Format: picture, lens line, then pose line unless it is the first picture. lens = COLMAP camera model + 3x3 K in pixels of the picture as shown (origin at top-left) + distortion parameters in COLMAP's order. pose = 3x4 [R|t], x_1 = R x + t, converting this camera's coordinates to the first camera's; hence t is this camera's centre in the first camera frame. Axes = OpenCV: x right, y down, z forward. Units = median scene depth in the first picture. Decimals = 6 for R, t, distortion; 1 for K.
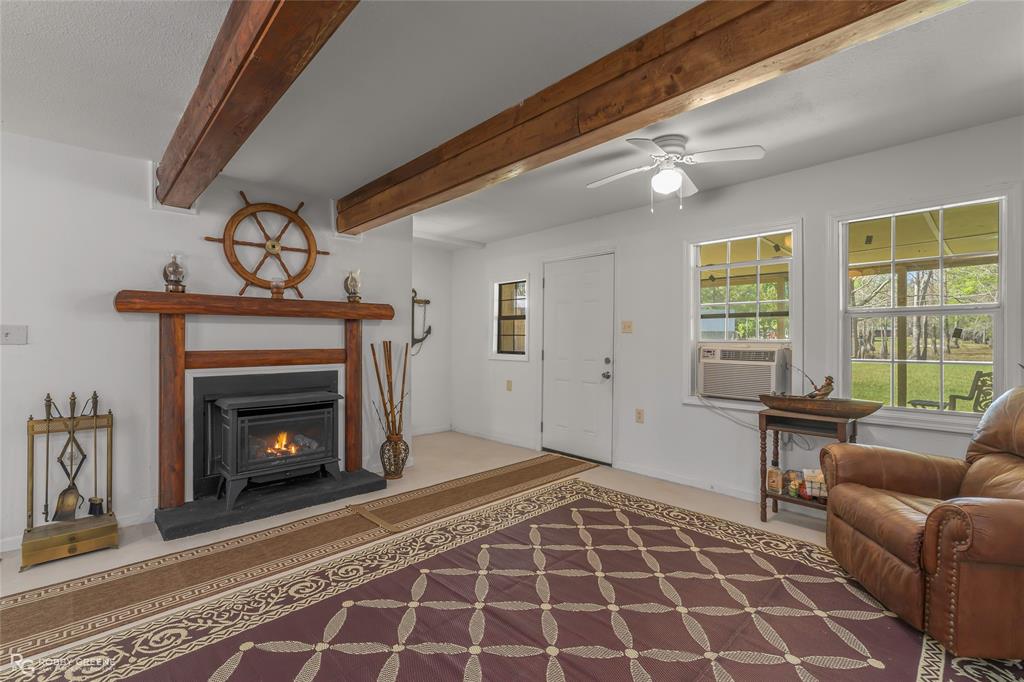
lens RADIAL K [[469.0, 0, 516.0], [0, 469.0, 340.9], [0, 0, 1]] dist [-0.004963, 0.002549]
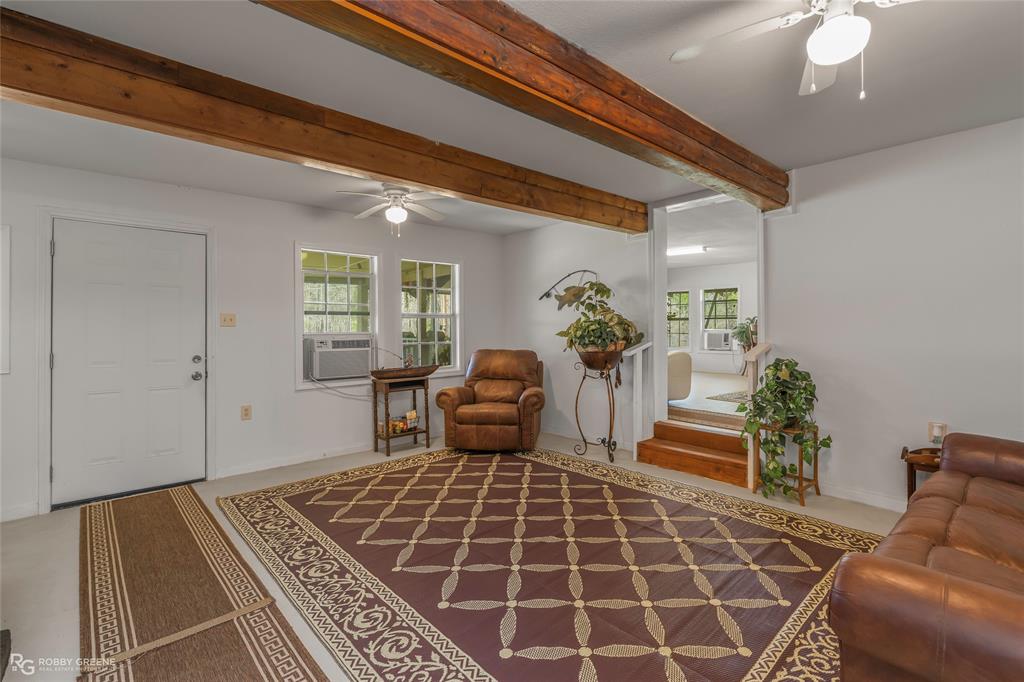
lens RADIAL K [[469.0, 0, 515.6], [0, 469.0, 332.0], [0, 0, 1]] dist [-0.004963, 0.002549]
pose [[0.006256, -0.005364, 0.999966, -0.963729], [0.016300, 0.999853, 0.005262, -0.002673], [-0.999848, 0.016266, 0.006342, 0.610930]]
